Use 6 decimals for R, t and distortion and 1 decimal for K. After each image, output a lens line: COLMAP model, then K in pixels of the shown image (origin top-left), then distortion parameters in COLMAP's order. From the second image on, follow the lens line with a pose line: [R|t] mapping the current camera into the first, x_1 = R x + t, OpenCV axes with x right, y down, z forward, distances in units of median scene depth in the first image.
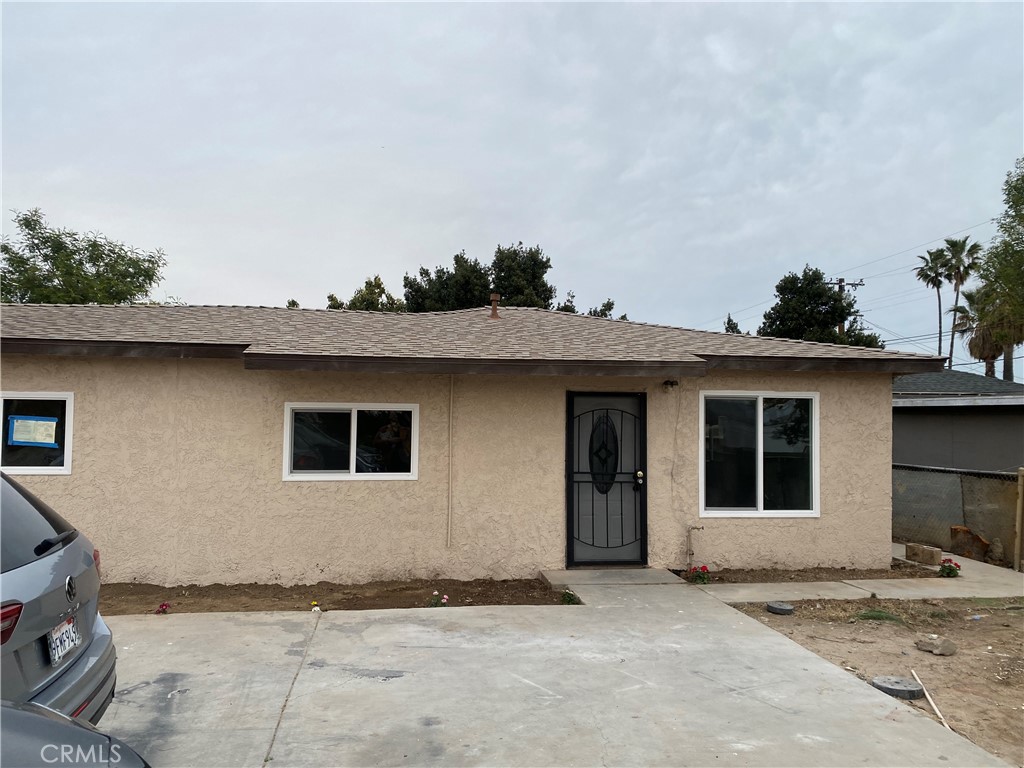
lens RADIAL K [[766.8, 0, 513.4], [0, 766.8, 397.2], [0, 0, 1]] dist [0.049126, -0.000285]
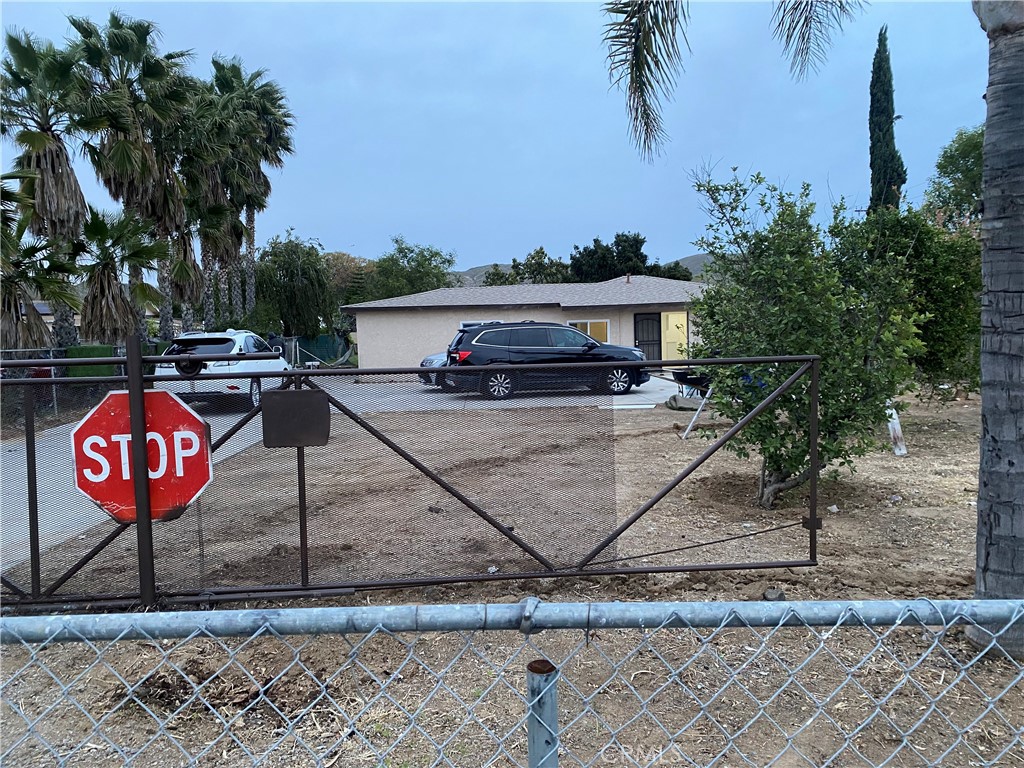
lens RADIAL K [[766.8, 0, 513.4], [0, 766.8, 397.2], [0, 0, 1]] dist [0.049126, -0.000285]
pose [[0.994222, -0.032540, -0.102288, -0.192315], [0.043609, 0.993203, 0.107917, -0.026958], [0.098081, -0.111754, 0.988884, -1.932285]]
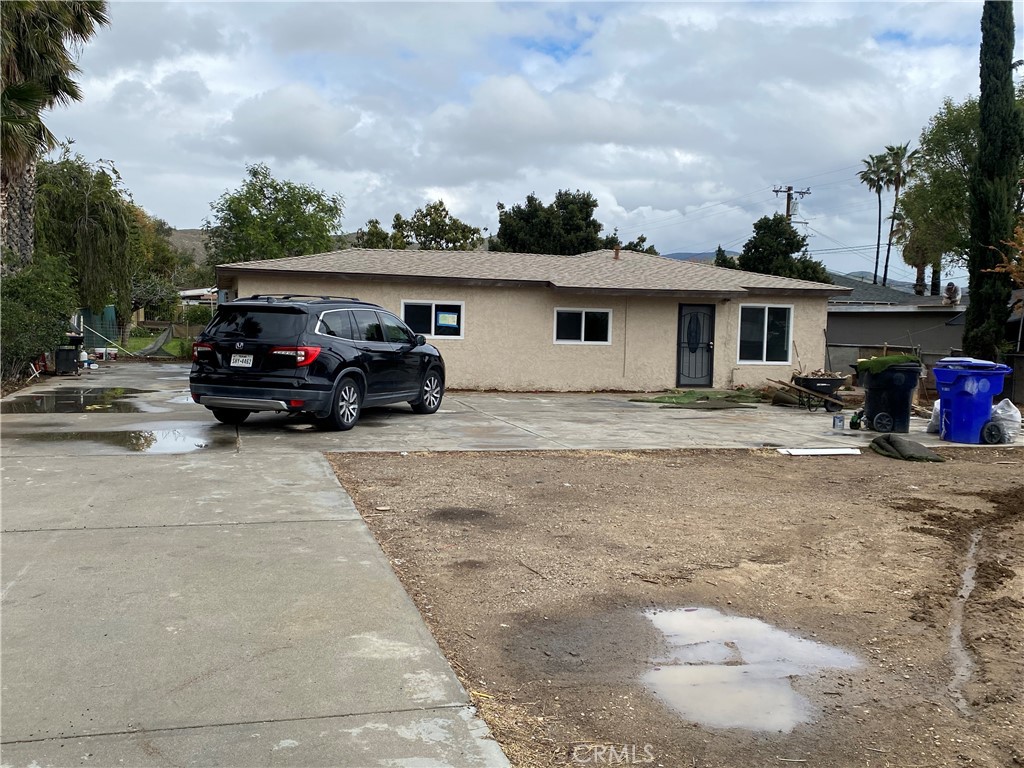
lens RADIAL K [[980.3, 0, 508.8], [0, 980.3, 365.9], [0, 0, 1]] dist [0.098255, -0.007053]
pose [[0.990358, 0.004565, 0.138457, -0.734392], [-0.014854, 0.997194, 0.073369, -0.026870], [-0.137733, -0.074718, 0.987647, -1.539446]]
